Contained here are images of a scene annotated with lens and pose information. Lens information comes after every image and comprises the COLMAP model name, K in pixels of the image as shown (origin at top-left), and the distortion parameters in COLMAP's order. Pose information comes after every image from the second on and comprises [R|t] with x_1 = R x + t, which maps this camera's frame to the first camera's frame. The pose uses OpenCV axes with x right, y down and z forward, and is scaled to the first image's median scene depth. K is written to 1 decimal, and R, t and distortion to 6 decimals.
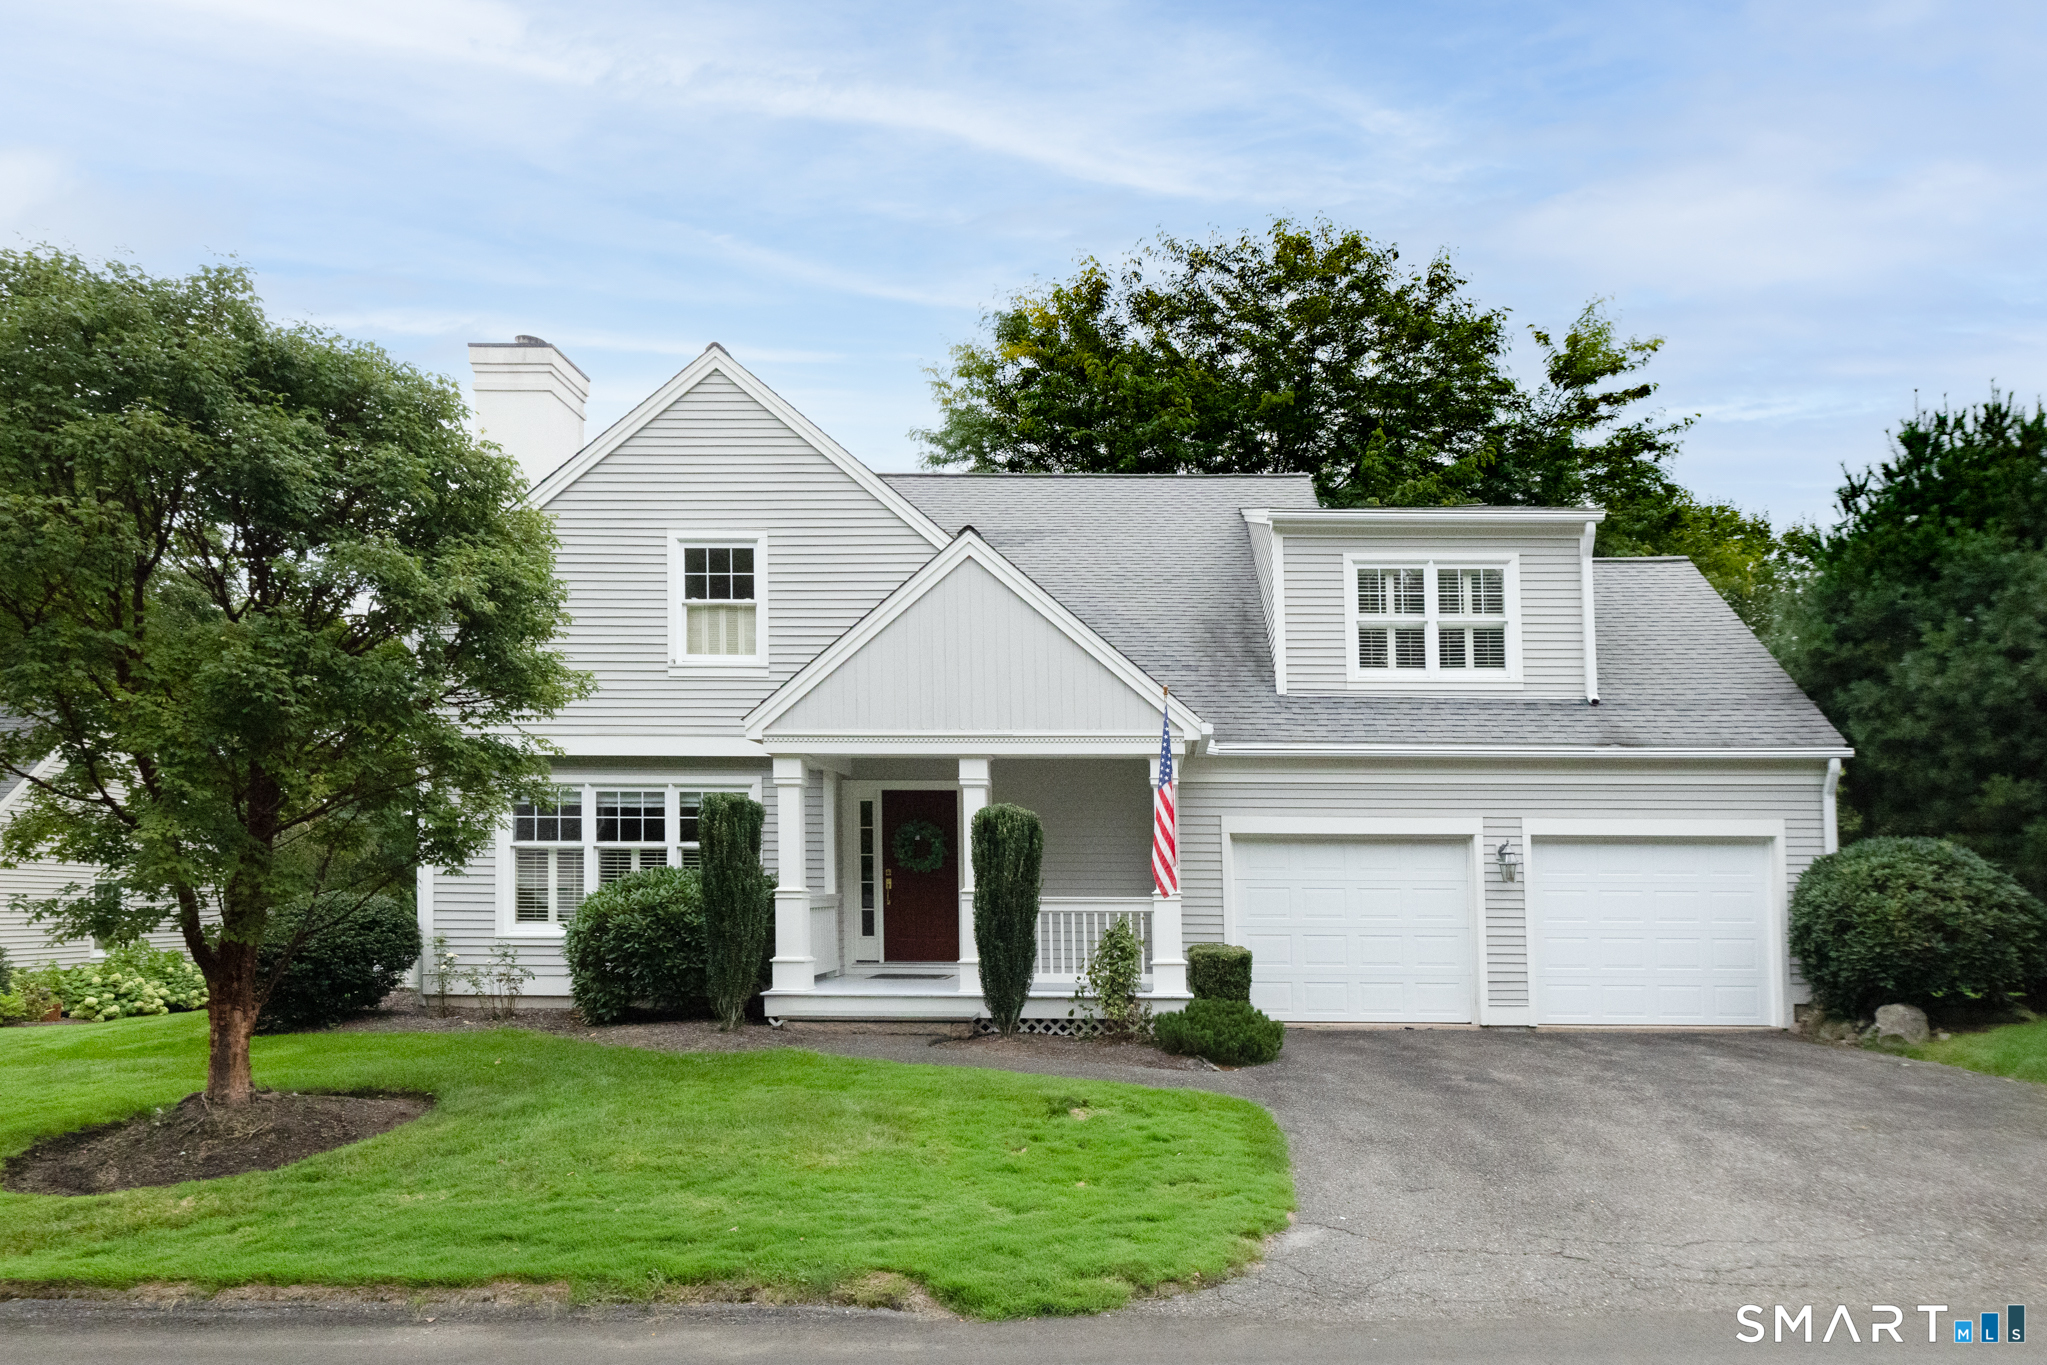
lens RADIAL K [[1362.1, 0, 1022.8], [0, 1362.1, 802.6], [0, 0, 1]] dist [0.001324, -0.002075]
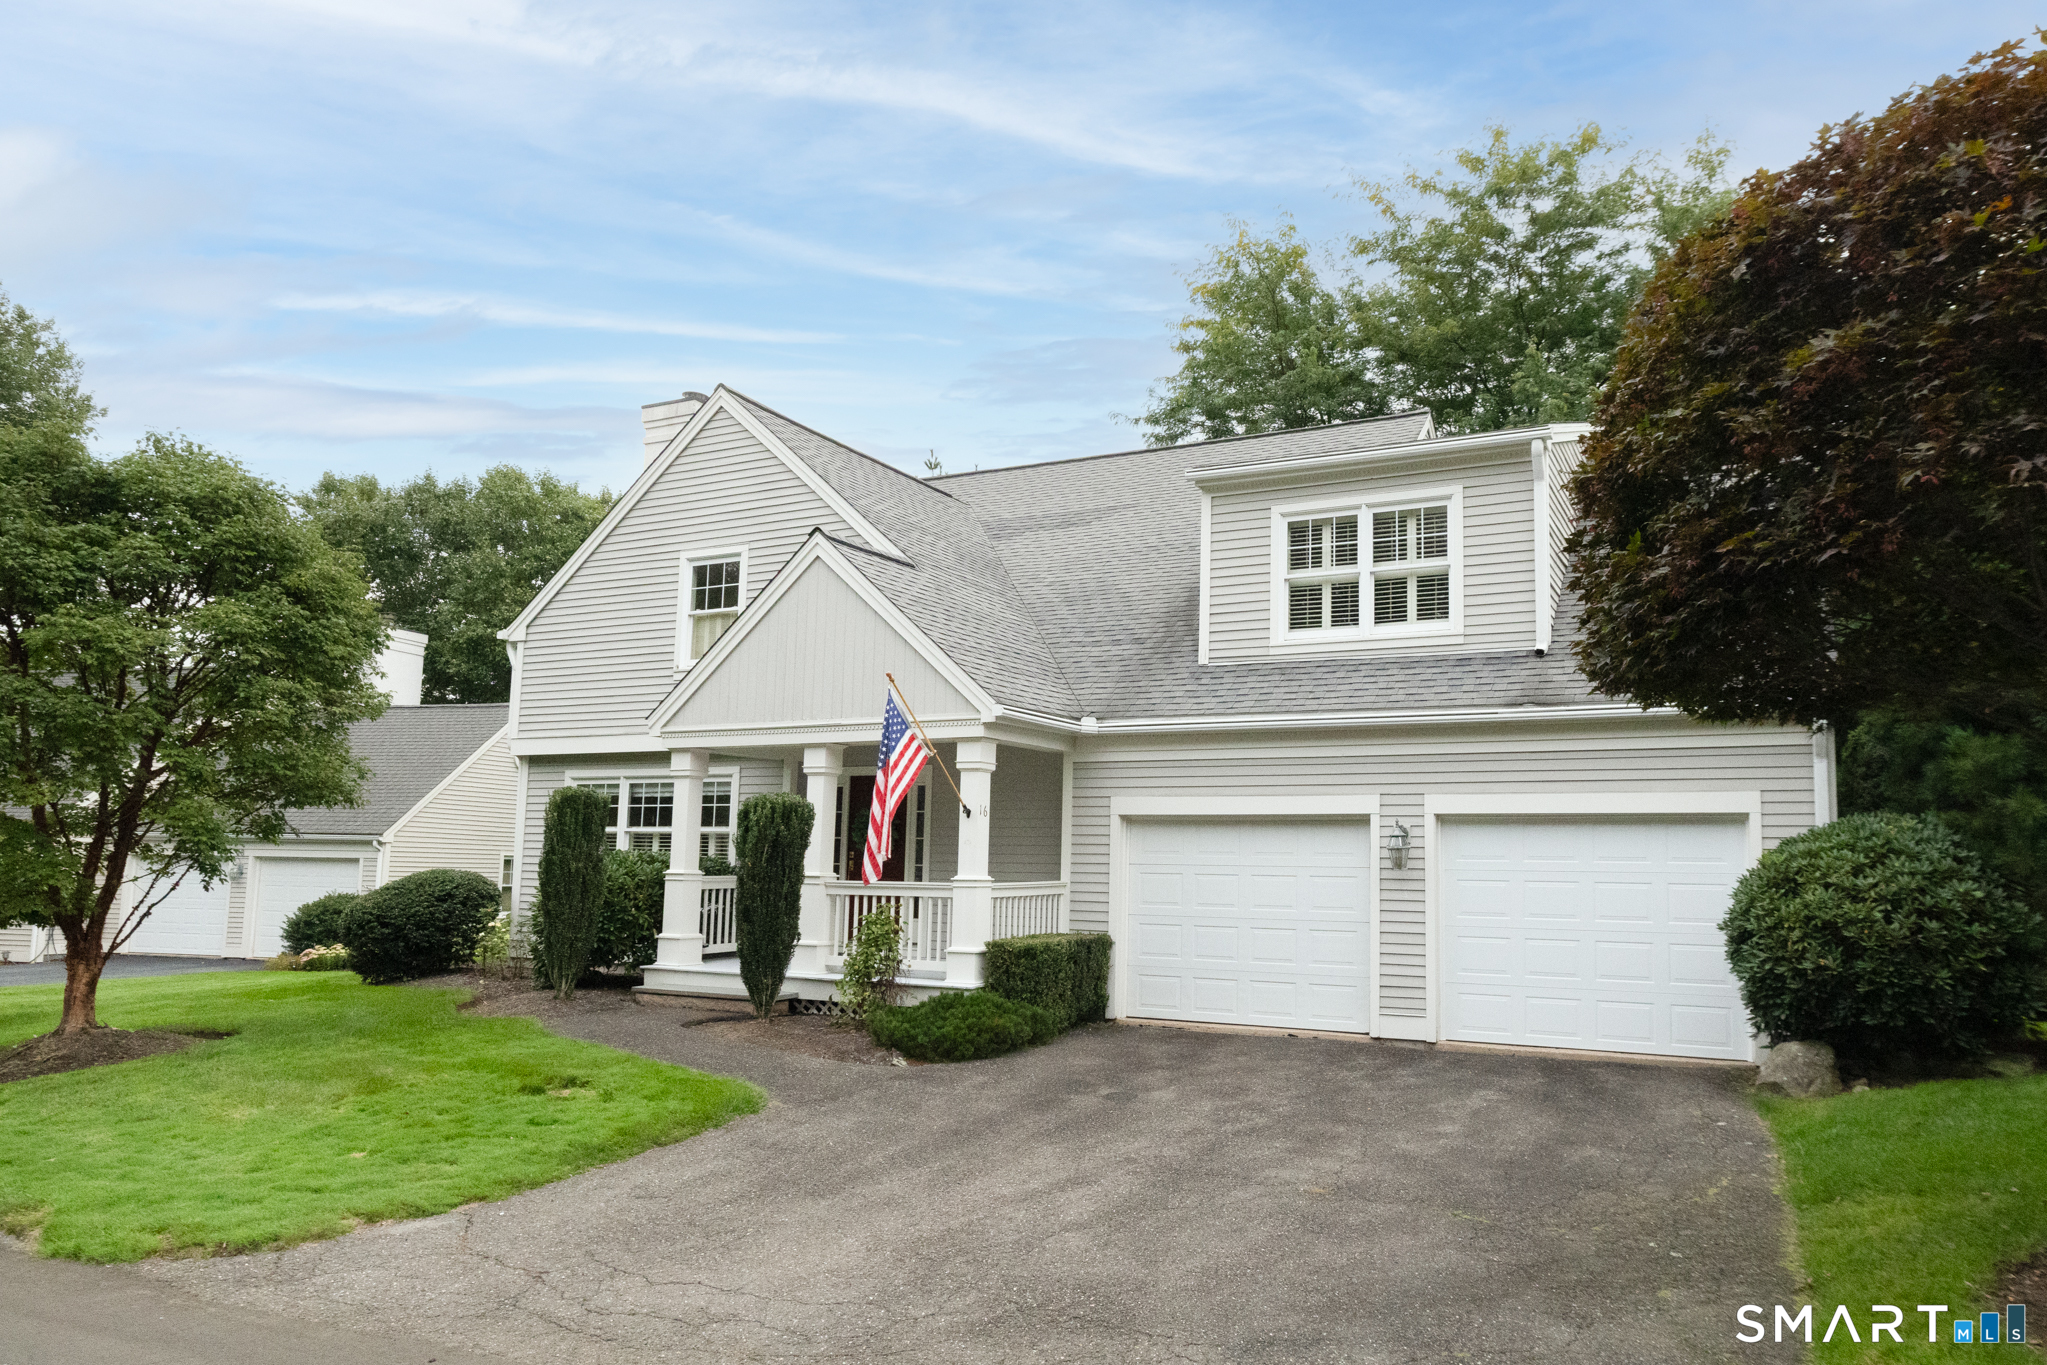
lens RADIAL K [[1354.8, 0, 1023.5], [0, 1354.8, 682.5], [0, 0, 1]] dist [0.003367, -0.000253]
pose [[0.898639, -0.052236, -0.435568, 0.513332], [0.023180, 0.997152, -0.071761, -0.003419], [0.438076, 0.054391, 0.897291, 0.121457]]
